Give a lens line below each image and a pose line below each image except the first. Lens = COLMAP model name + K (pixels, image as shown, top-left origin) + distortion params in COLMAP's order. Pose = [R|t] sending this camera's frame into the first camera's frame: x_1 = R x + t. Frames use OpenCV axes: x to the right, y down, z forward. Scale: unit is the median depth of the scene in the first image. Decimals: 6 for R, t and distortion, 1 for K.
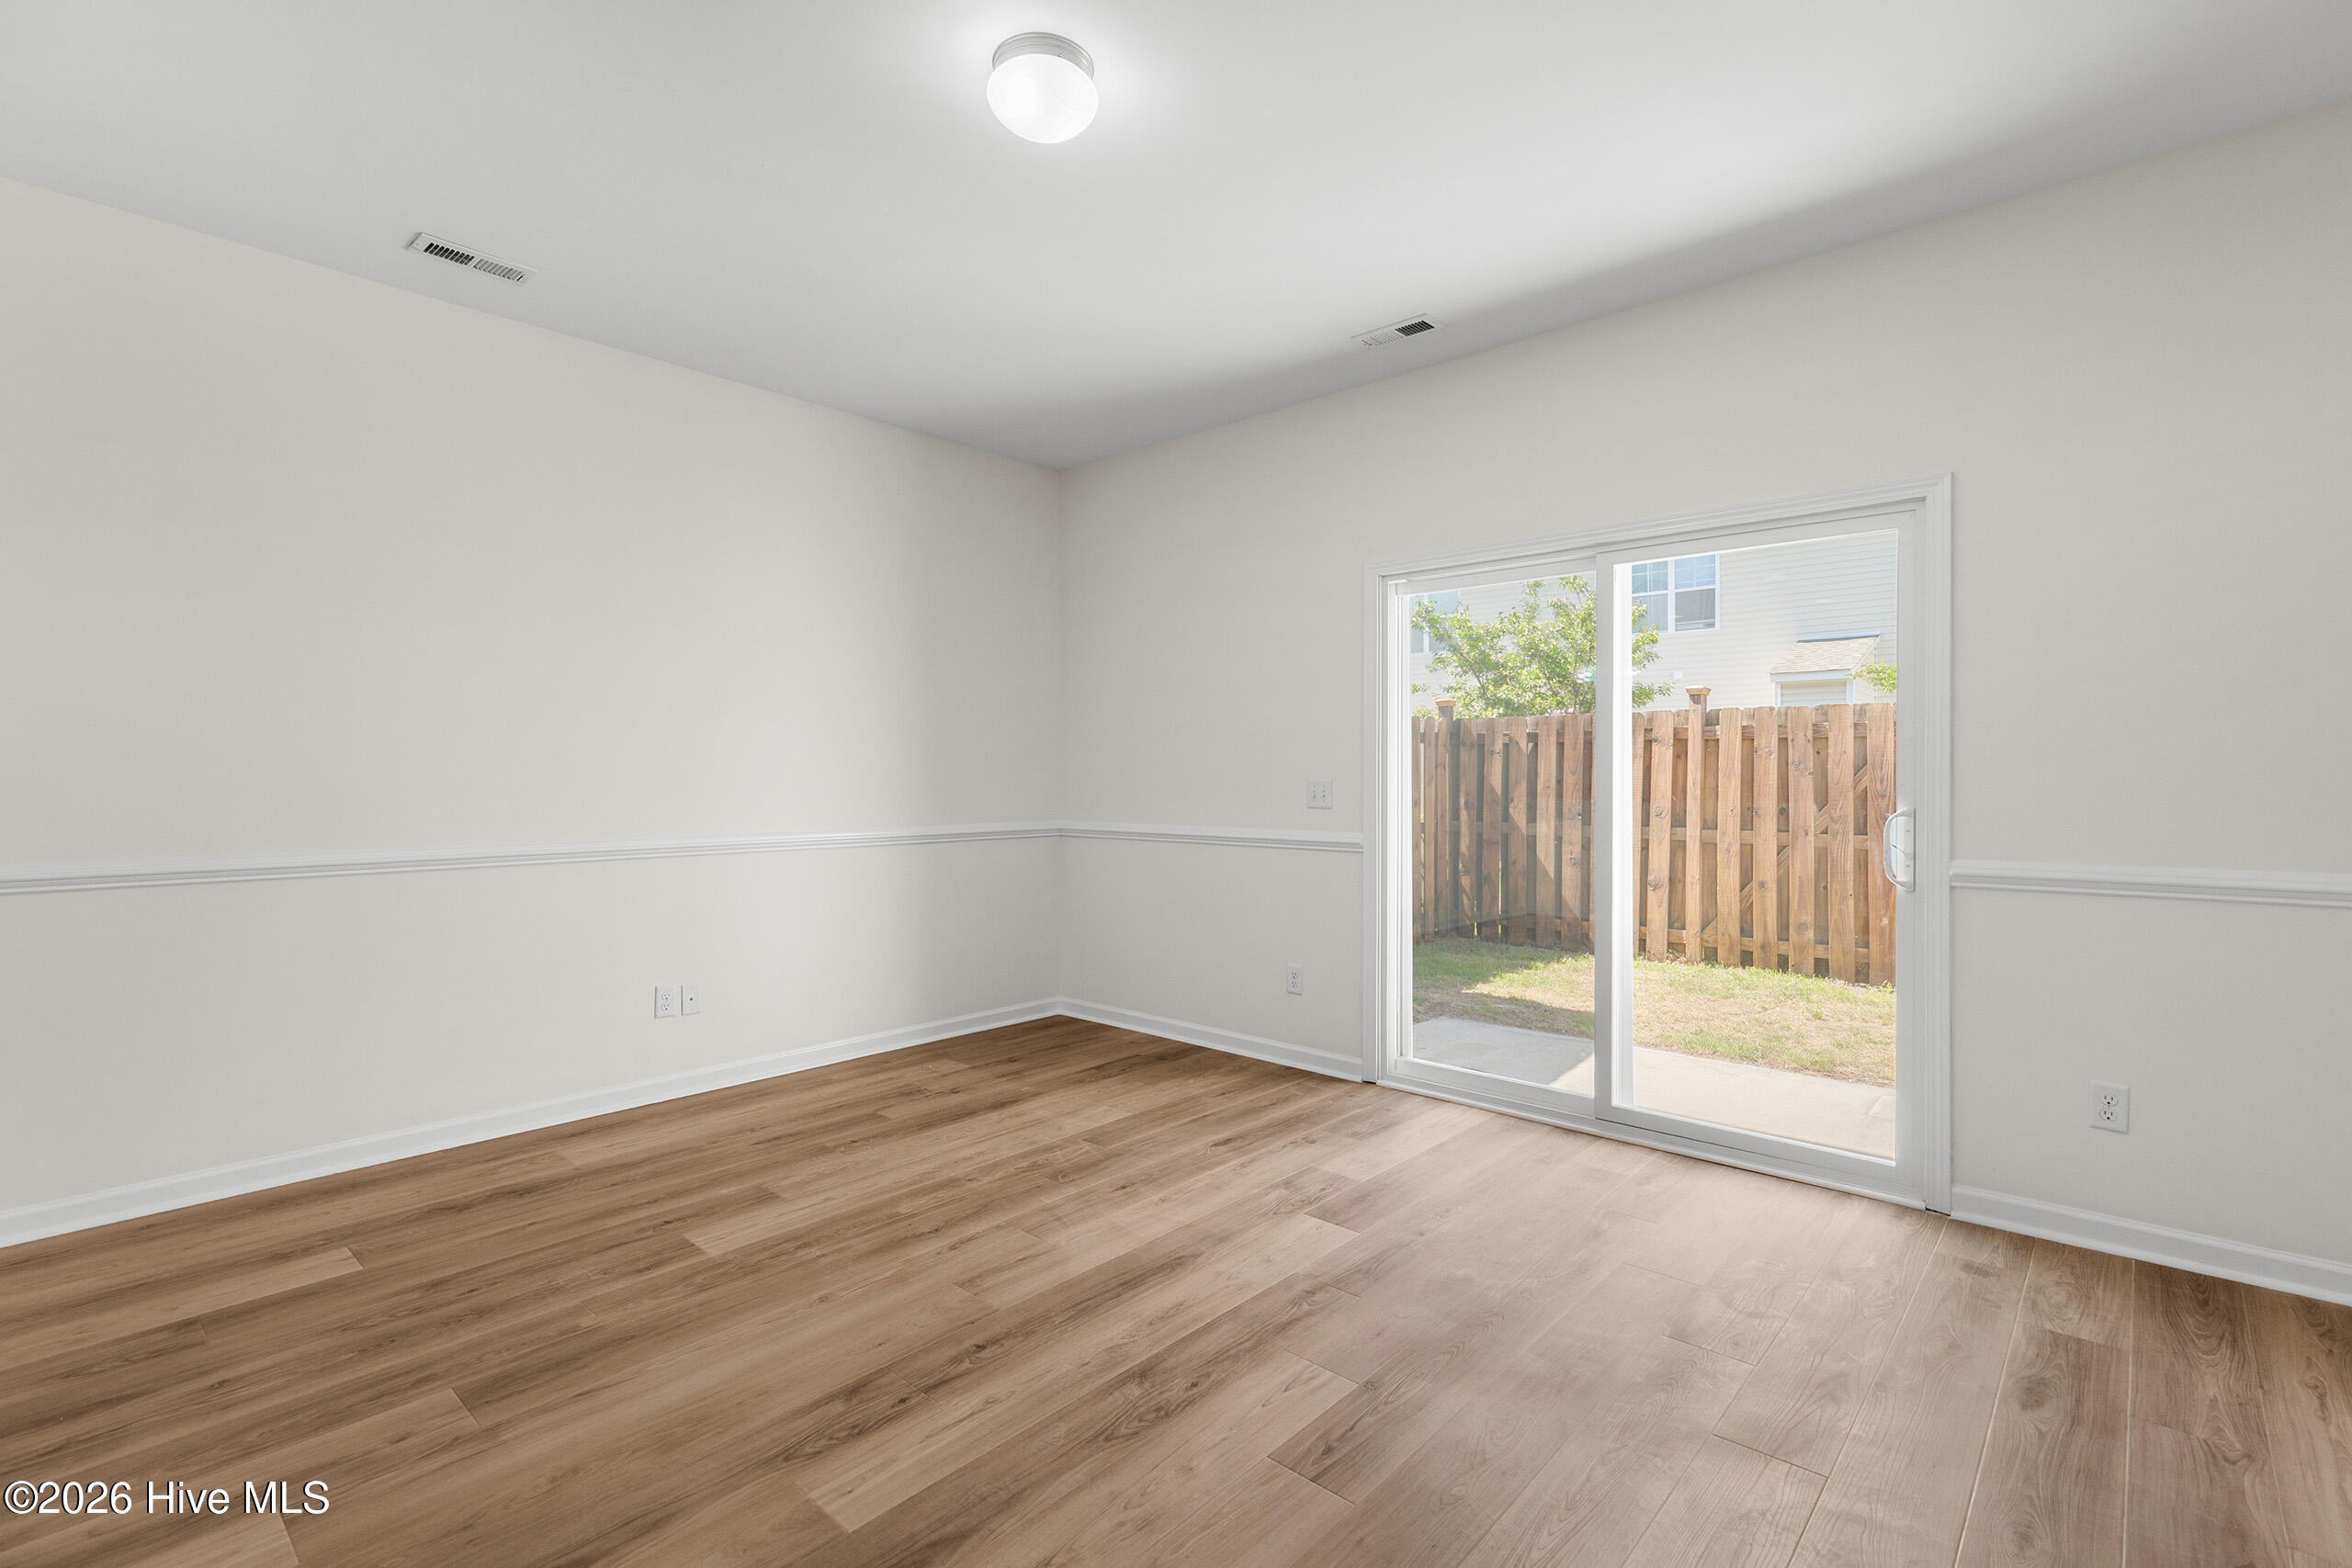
lens RADIAL K [[1074.9, 0, 1166.6], [0, 1074.9, 773.2], [0, 0, 1]] dist [0.004019, 0.000504]
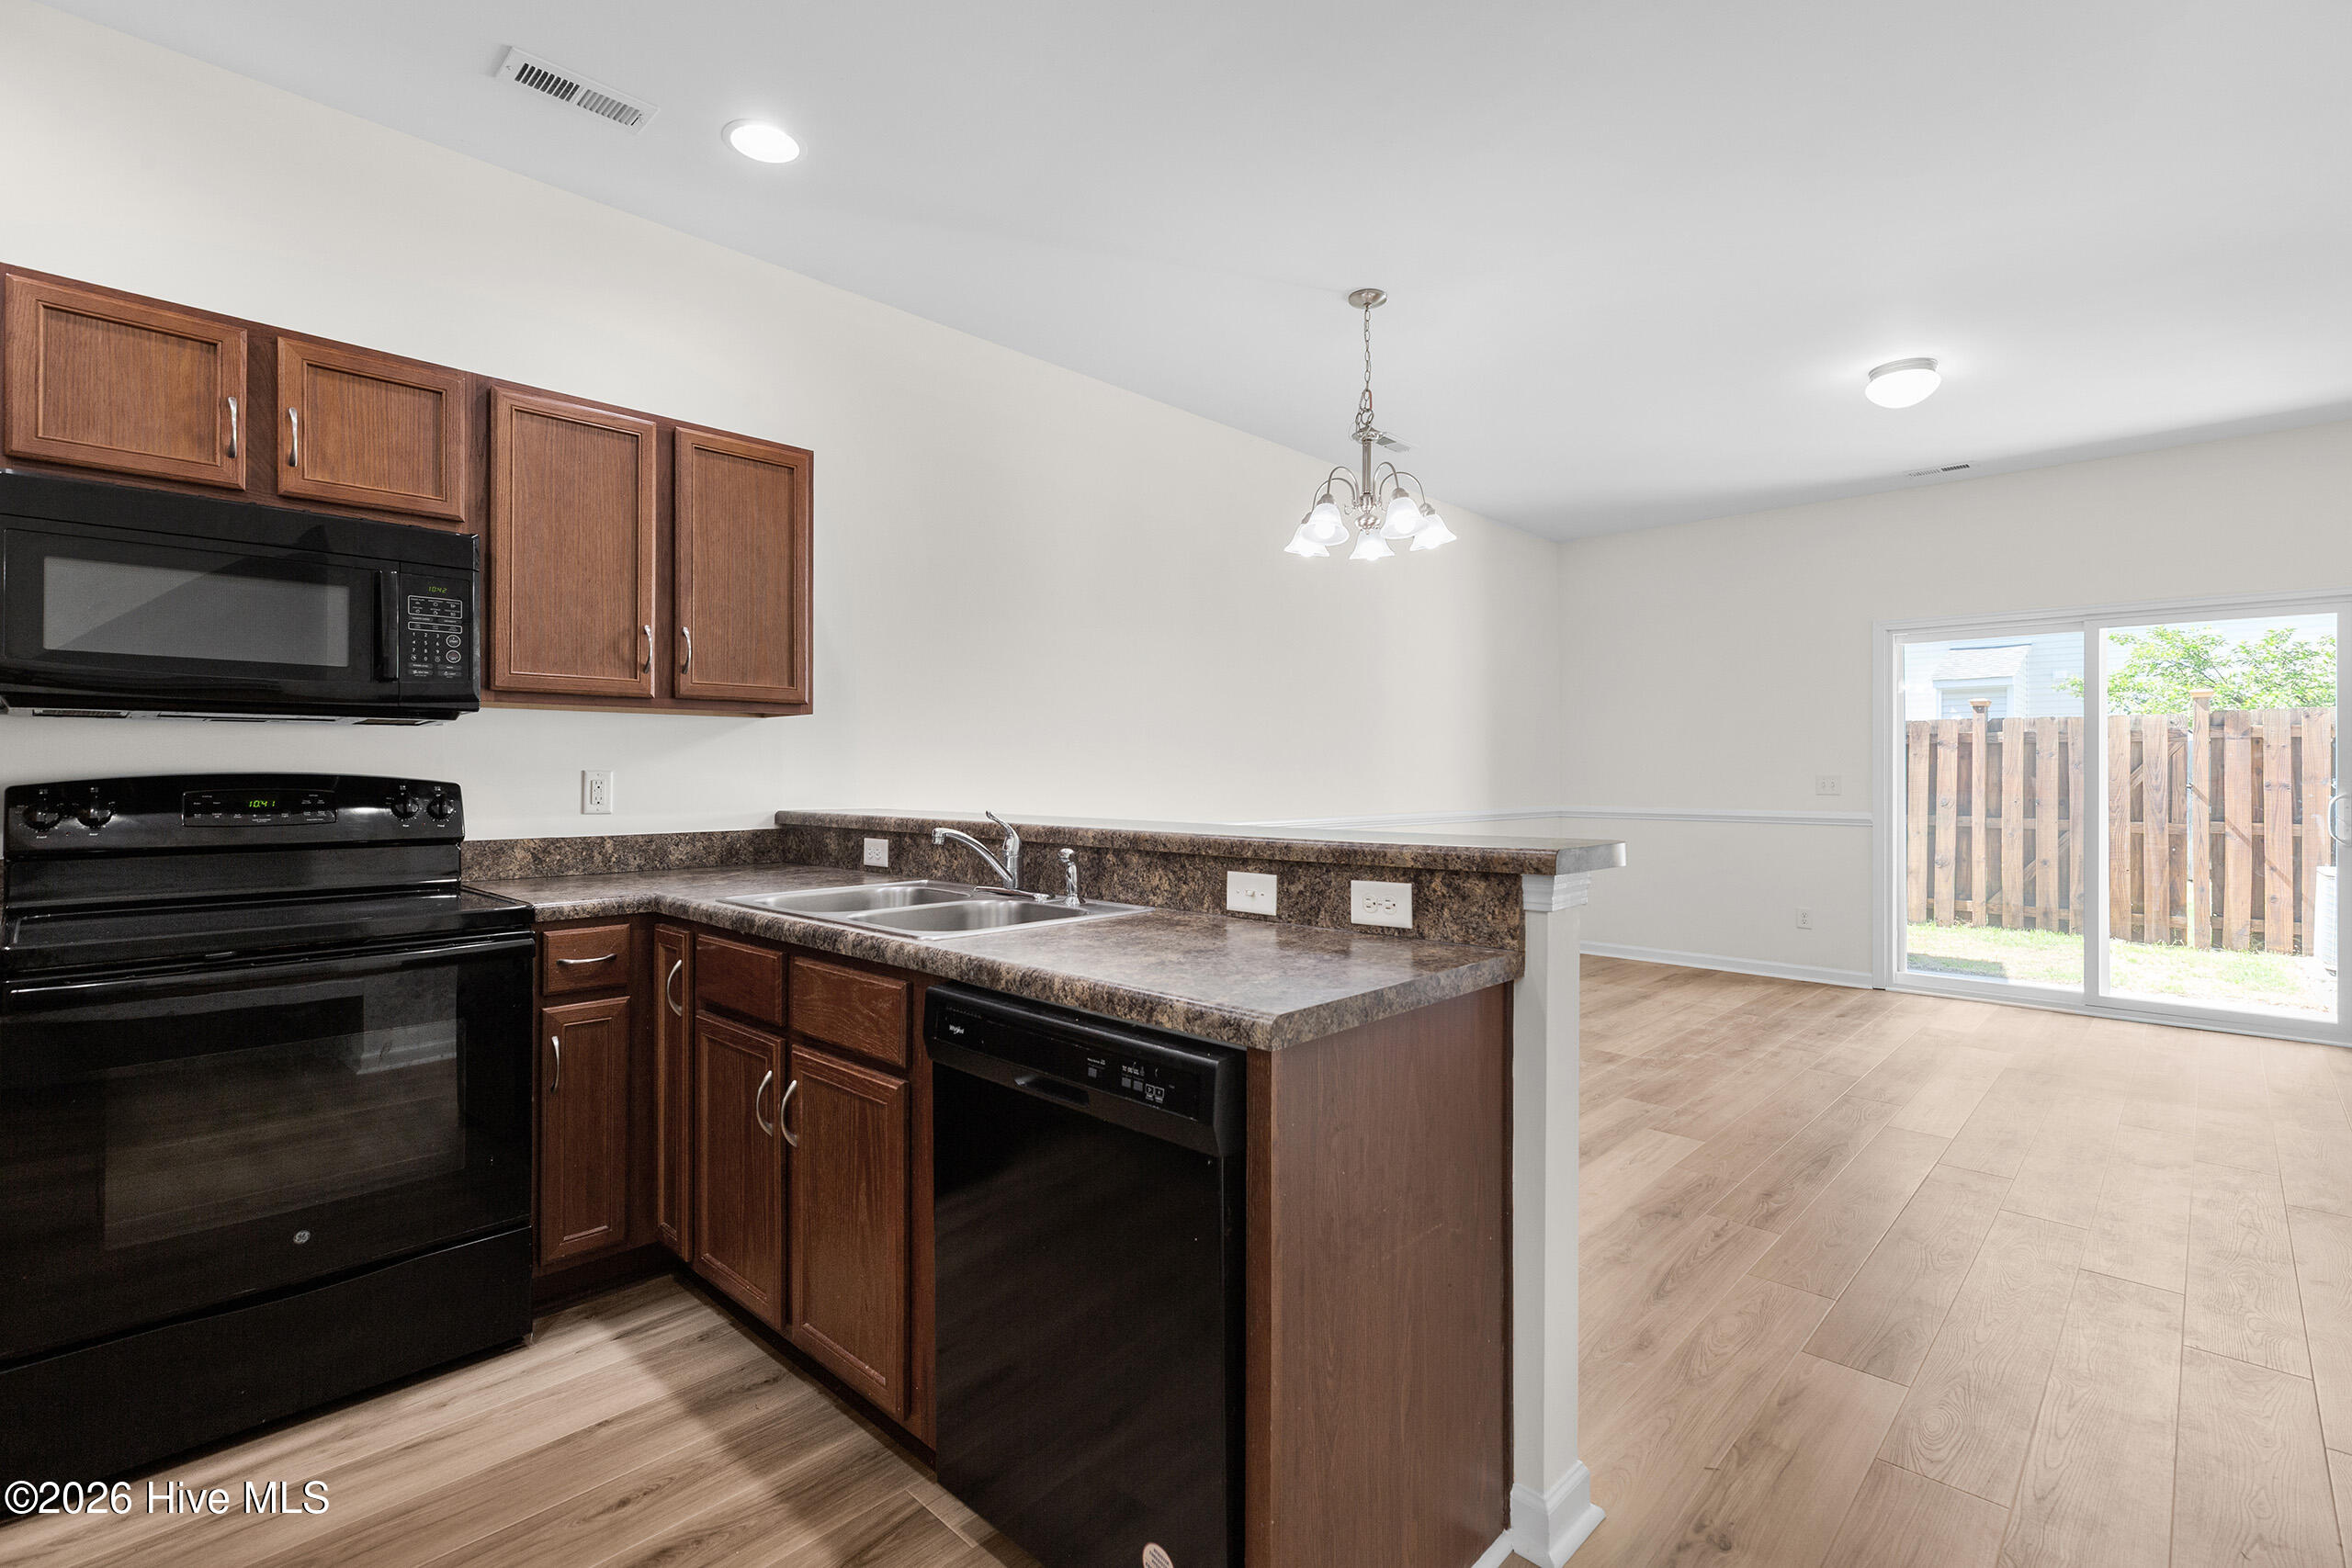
lens RADIAL K [[1074.9, 0, 1170.9], [0, 1074.9, 766.1], [0, 0, 1]] dist [0.004019, 0.000504]
pose [[0.999513, 0.002608, -0.031084, -0.922002], [-0.002733, 0.999988, -0.003982, 0.004120], [0.031073, 0.004065, 0.999509, -0.588524]]
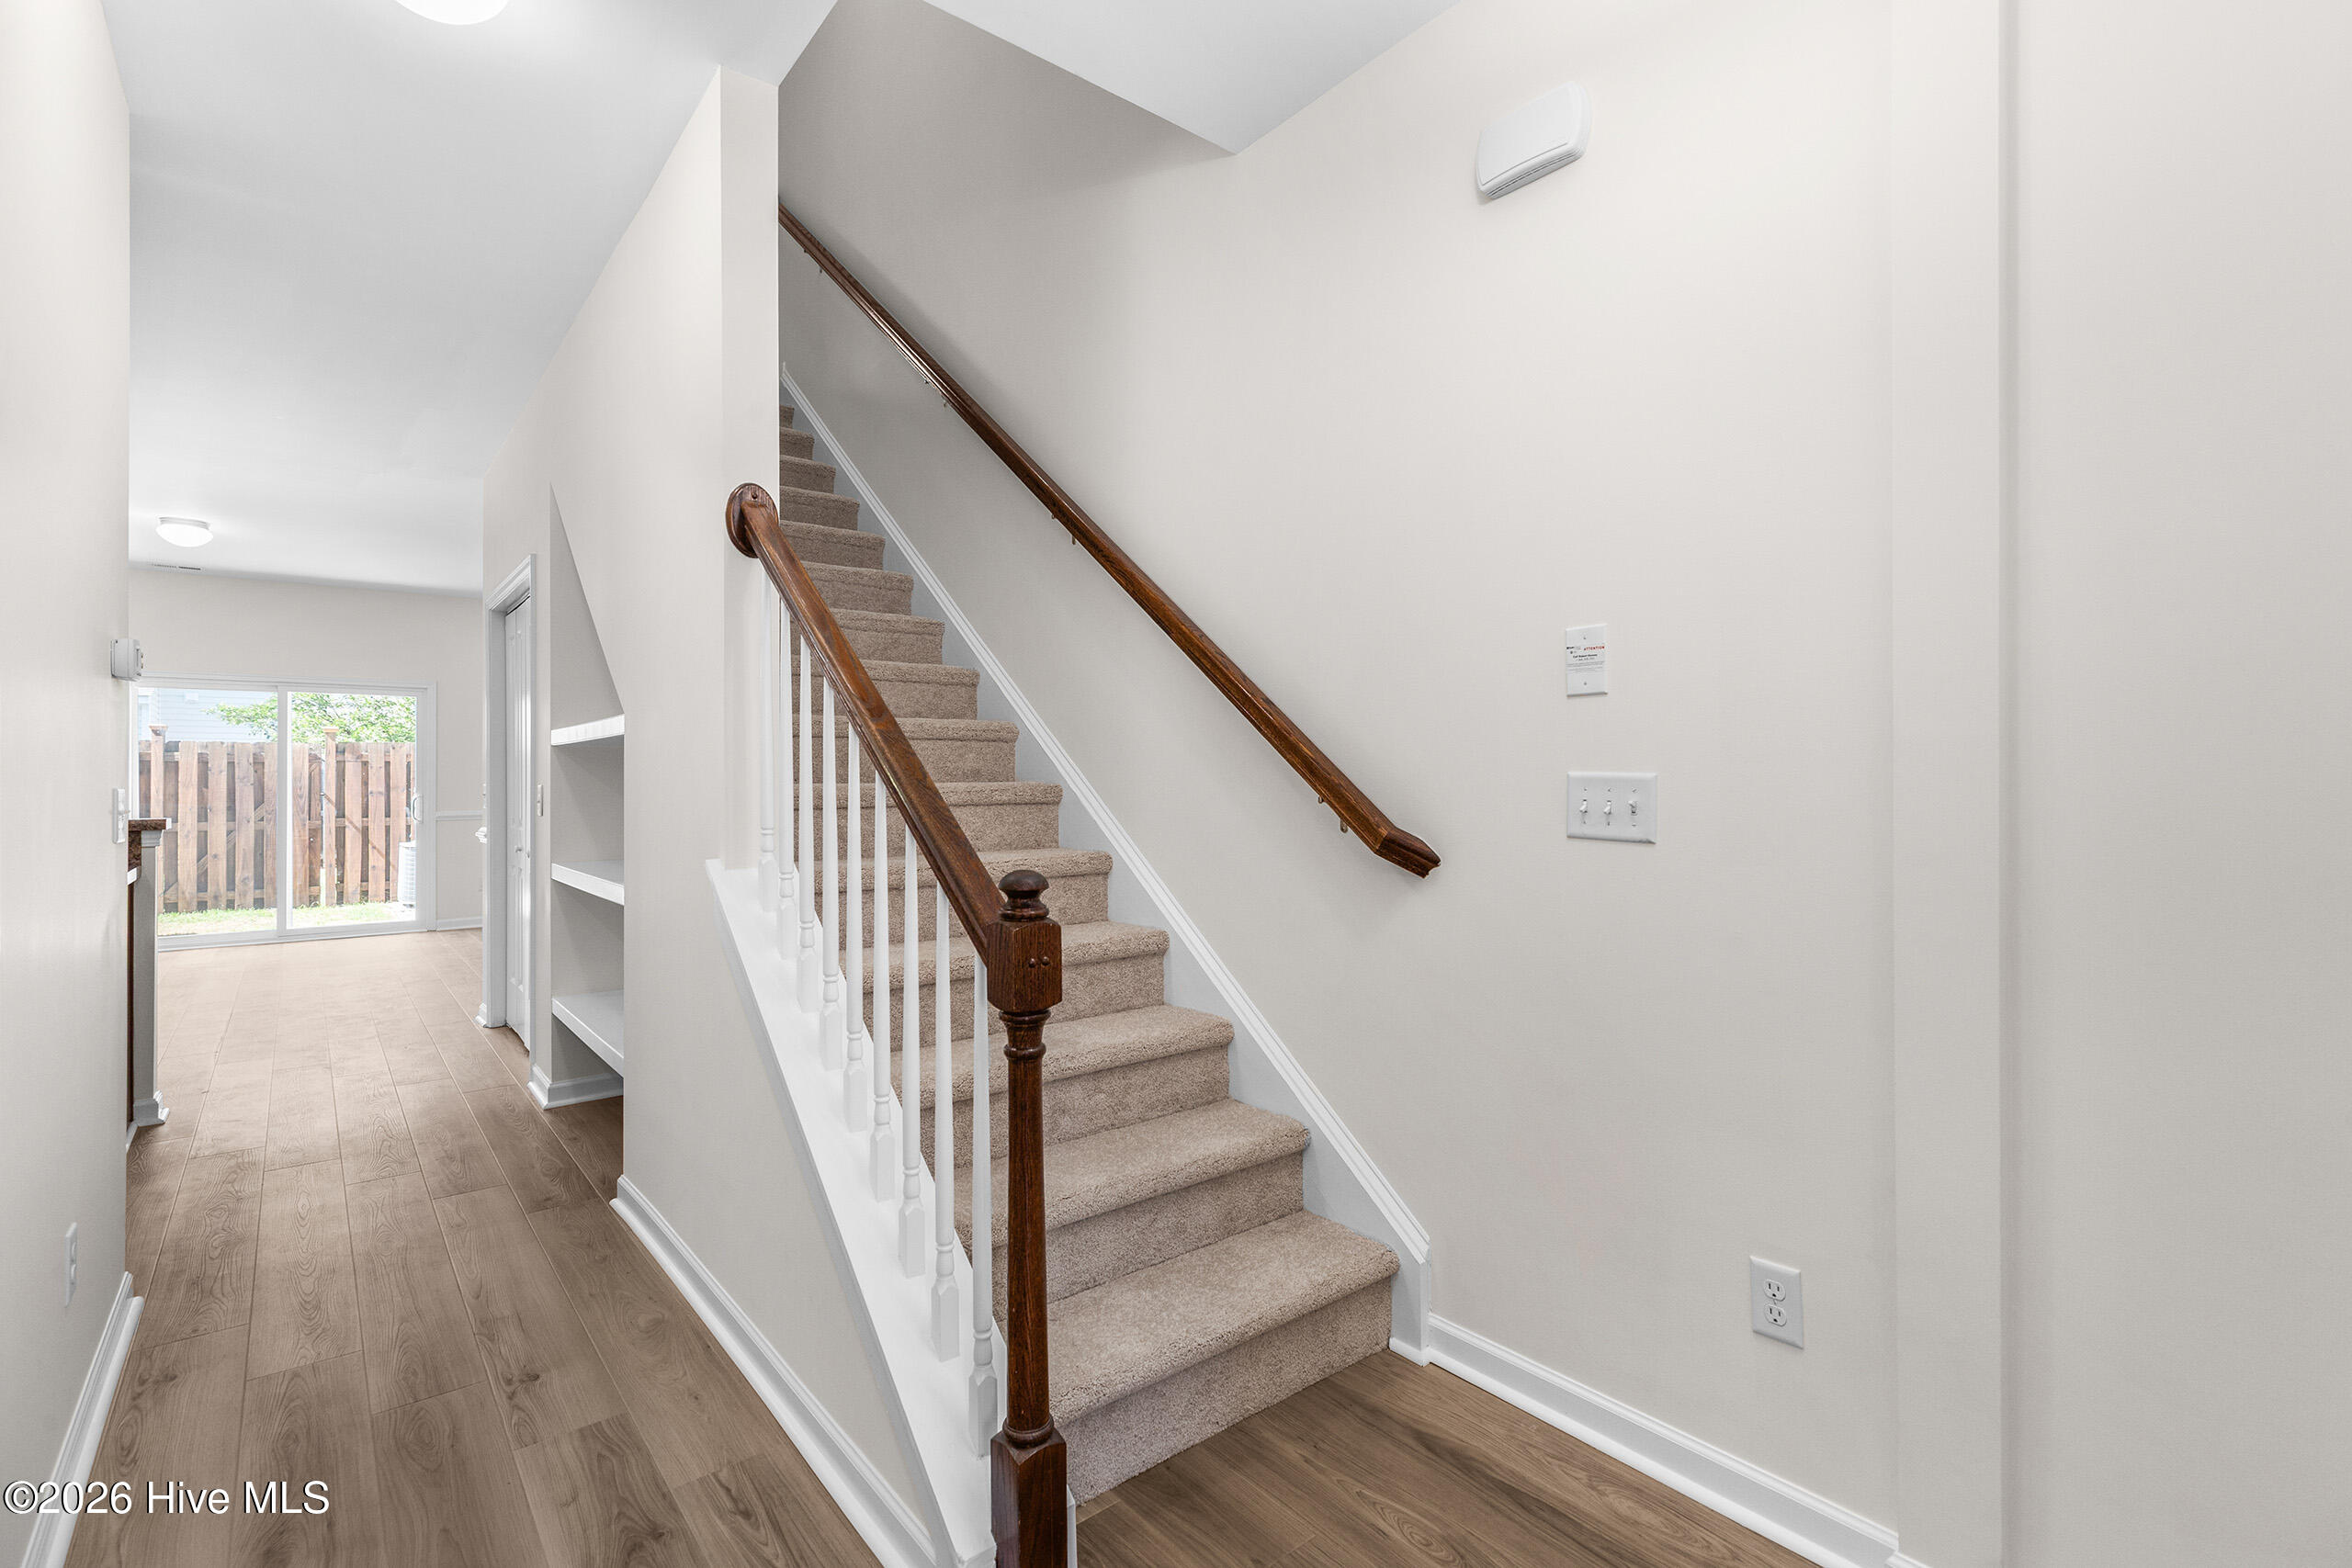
lens RADIAL K [[1074.9, 0, 1190.0], [0, 1074.9, 771.0], [0, 0, 1]] dist [0.004019, 0.000504]
pose [[0.142397, 0.008771, 0.989771, -1.791117], [0.003985, 0.999948, -0.009435, 0.003124], [-0.989802, 0.005288, 0.142355, -1.387562]]
